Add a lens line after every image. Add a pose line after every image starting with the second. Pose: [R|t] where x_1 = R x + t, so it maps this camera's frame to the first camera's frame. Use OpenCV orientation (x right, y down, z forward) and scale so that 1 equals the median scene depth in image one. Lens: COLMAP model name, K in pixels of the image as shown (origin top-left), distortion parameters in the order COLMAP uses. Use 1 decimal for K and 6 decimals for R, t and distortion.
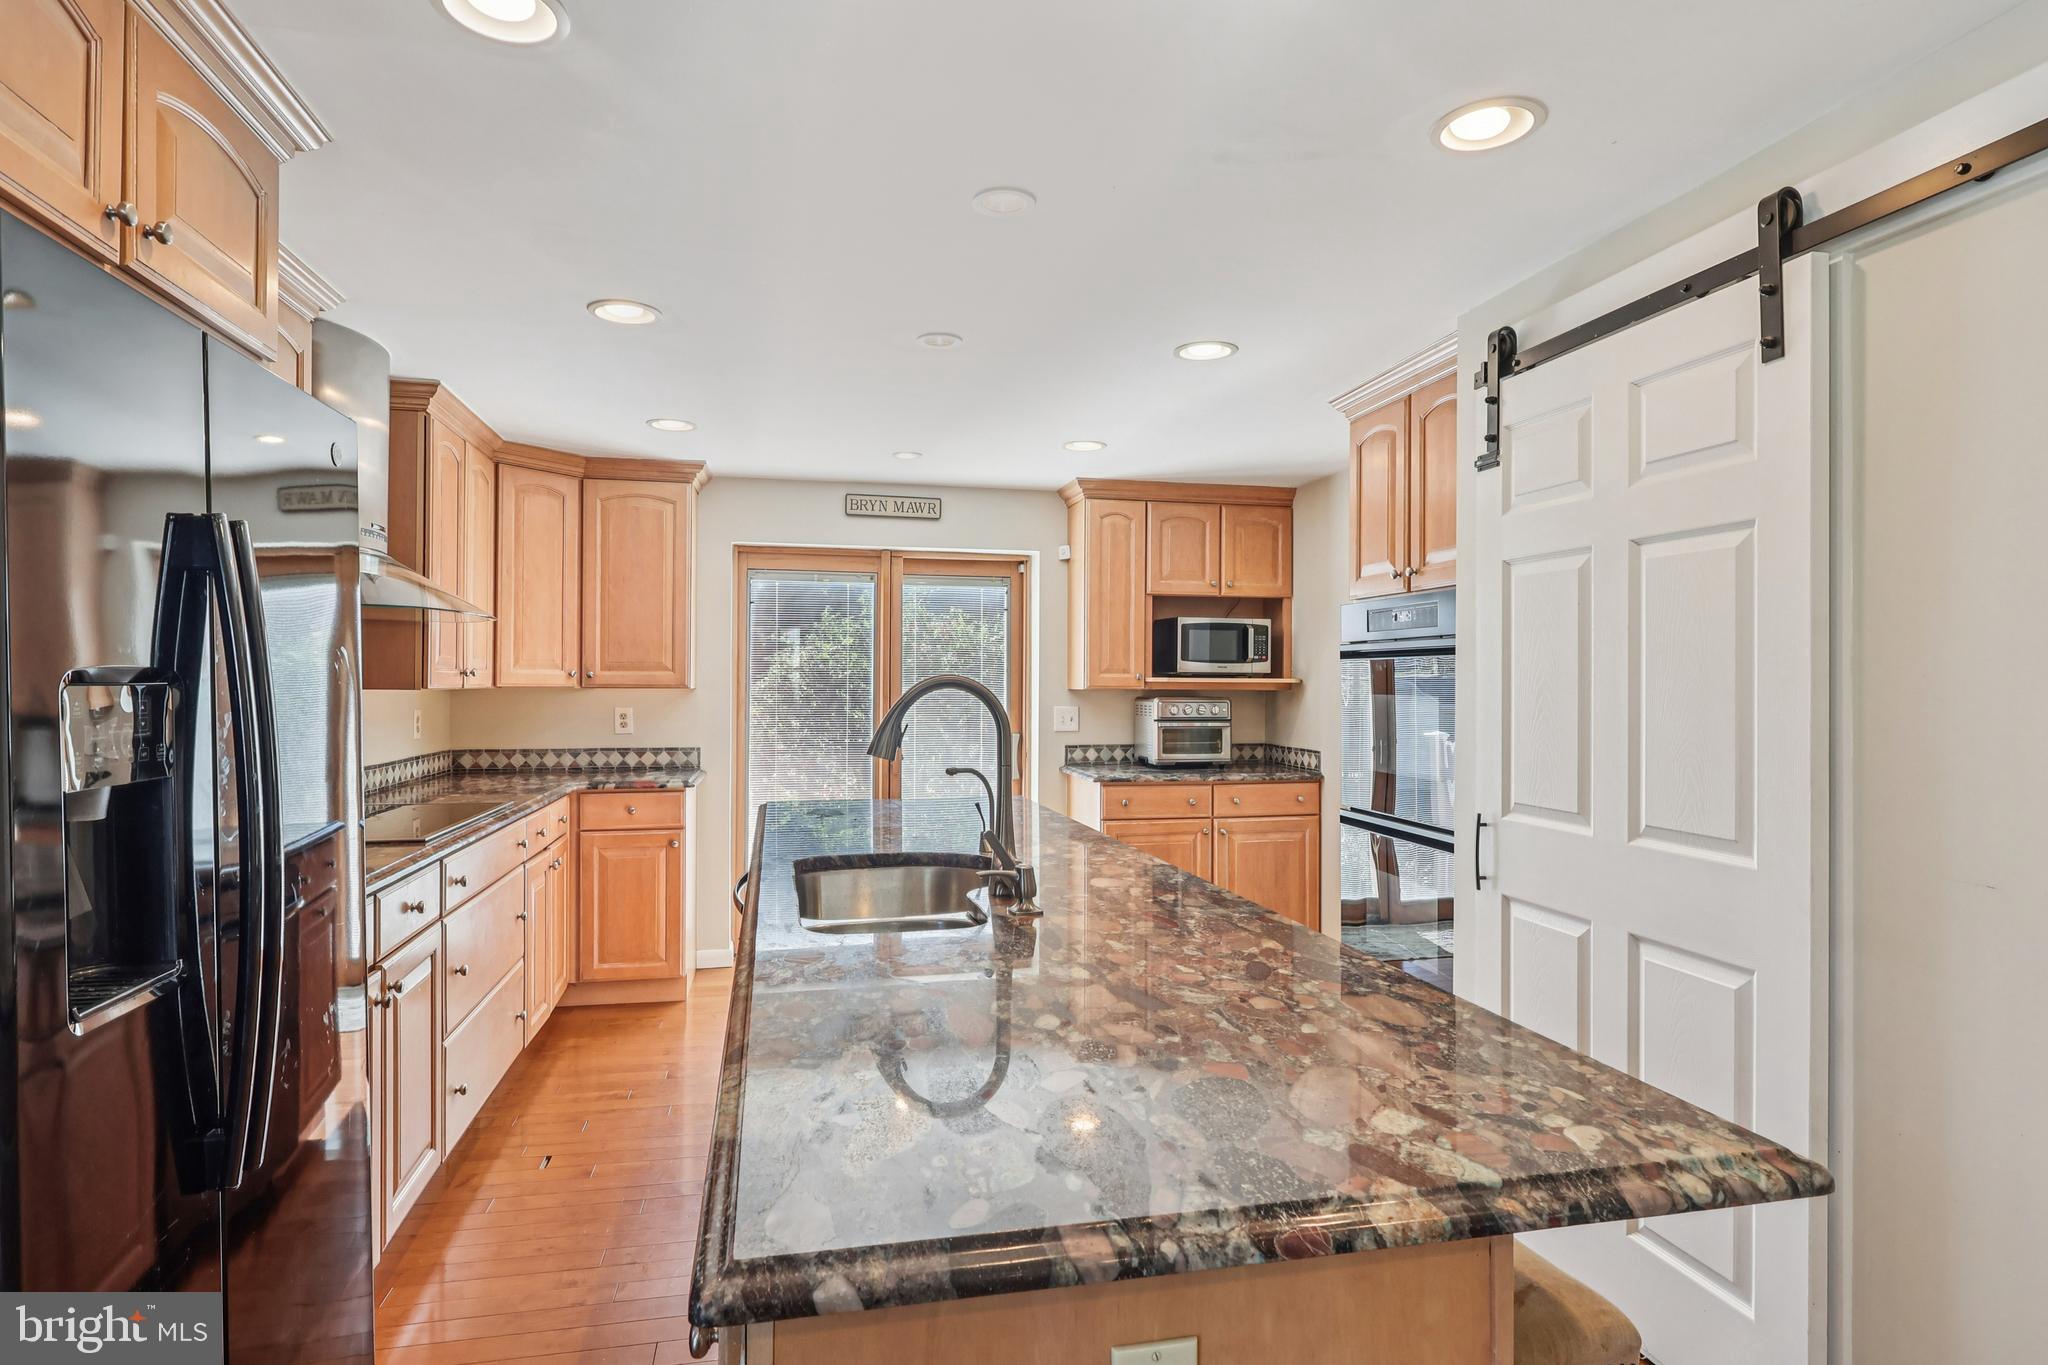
lens RADIAL K [[1112.0, 0, 1027.1], [0, 1112.0, 677.1], [0, 0, 1]] dist [-0.019559, -0.000364]
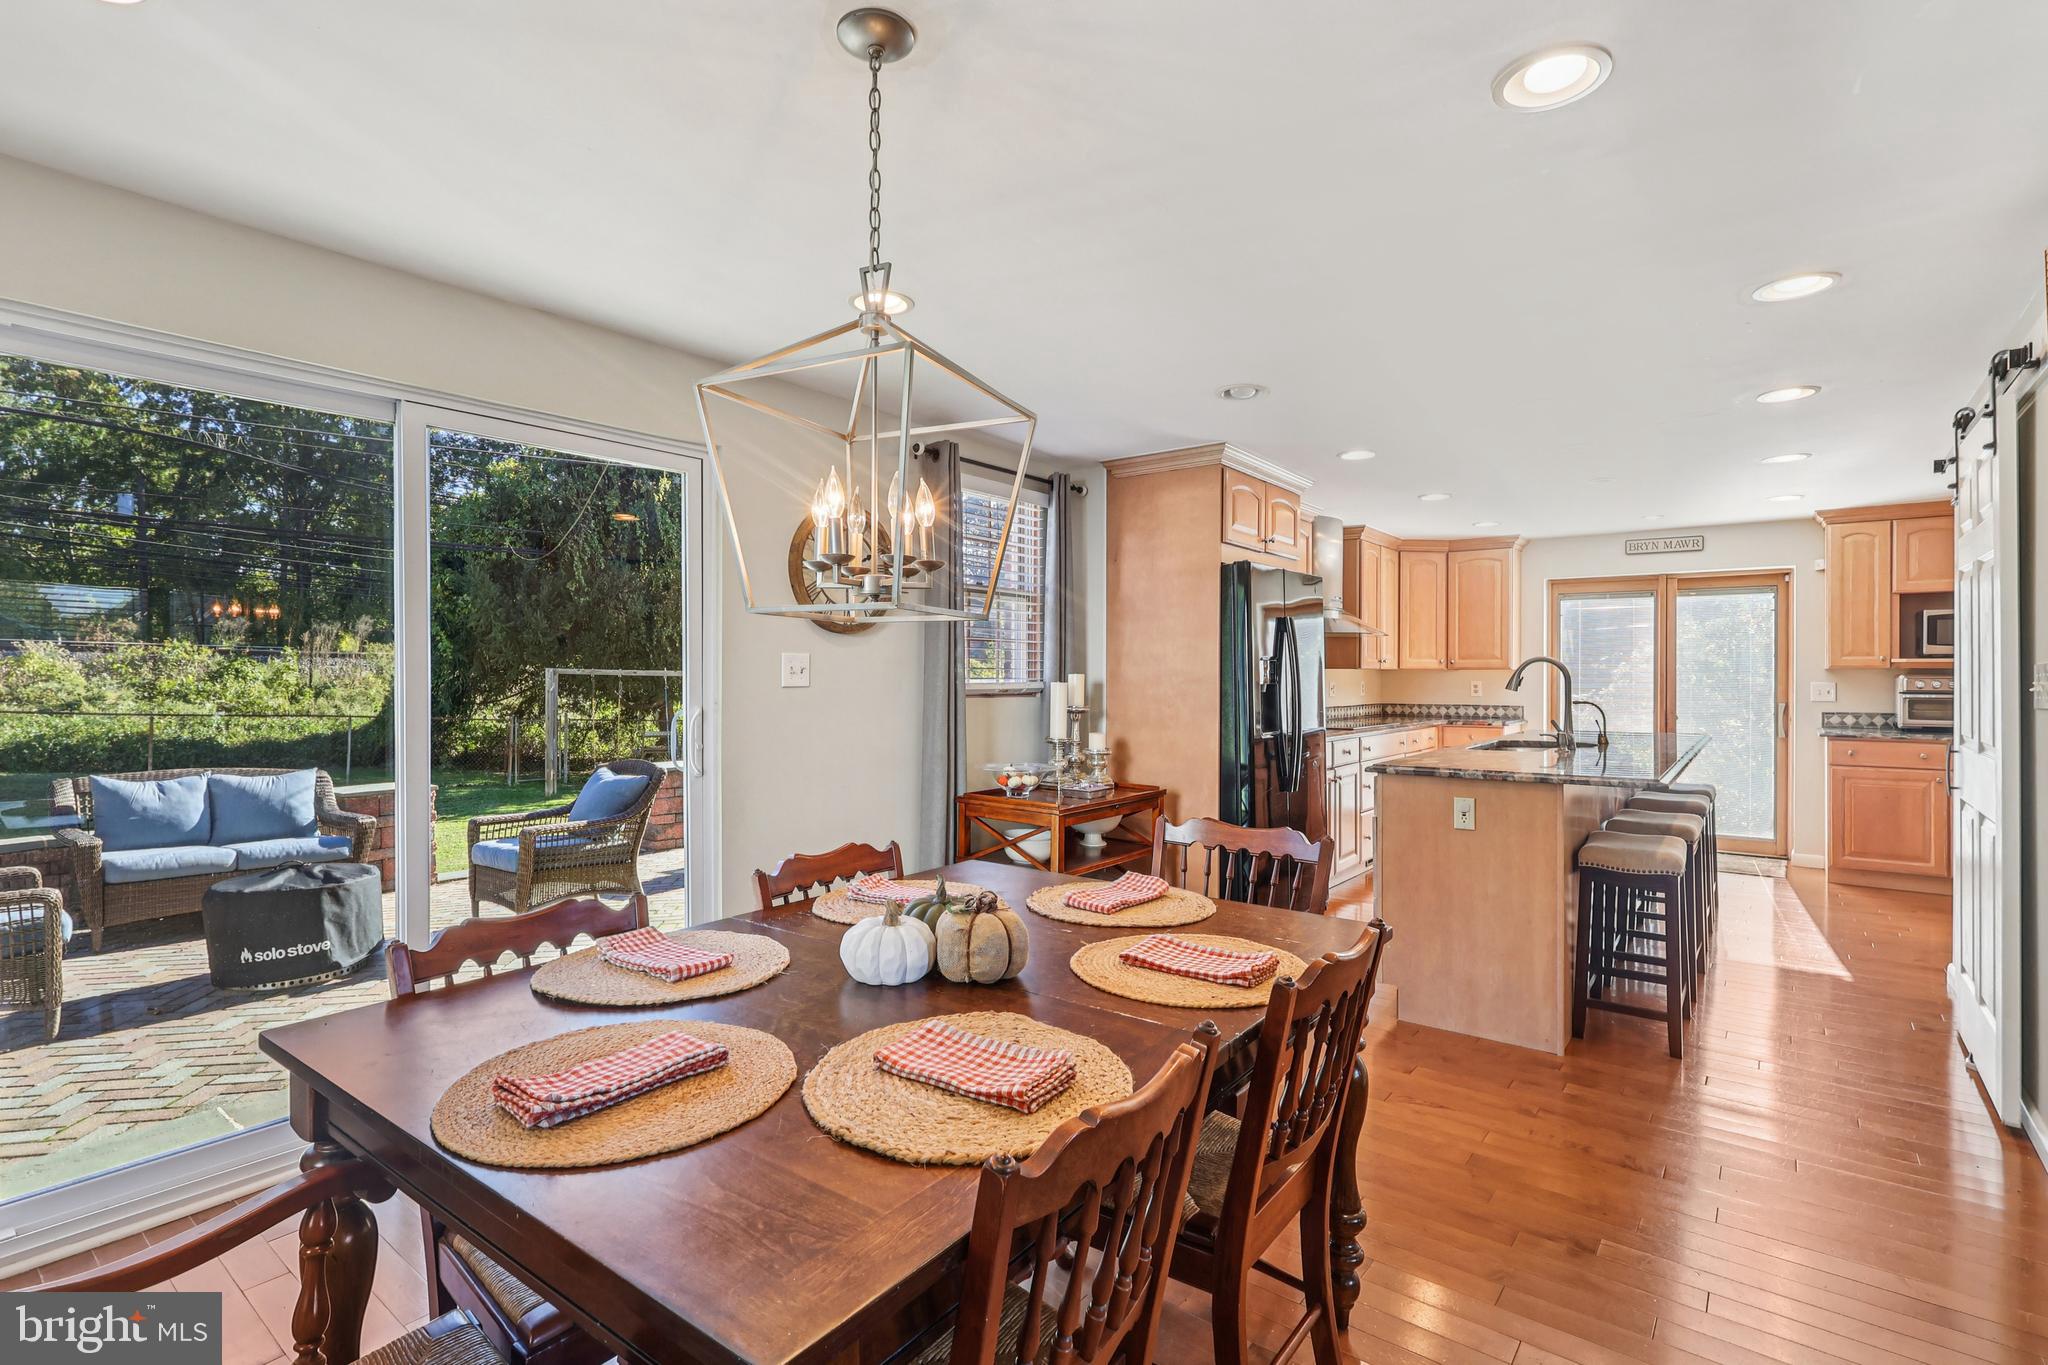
lens RADIAL K [[980.6, 0, 1026.7], [0, 980.6, 674.5], [0, 0, 1]] dist [-0.001428, 0.000504]
pose [[0.645322, -0.003542, -0.763902, 0.356783], [0.006006, 0.999982, 0.000437, 0.012569], [0.763887, -0.004870, 0.645332, -0.524647]]
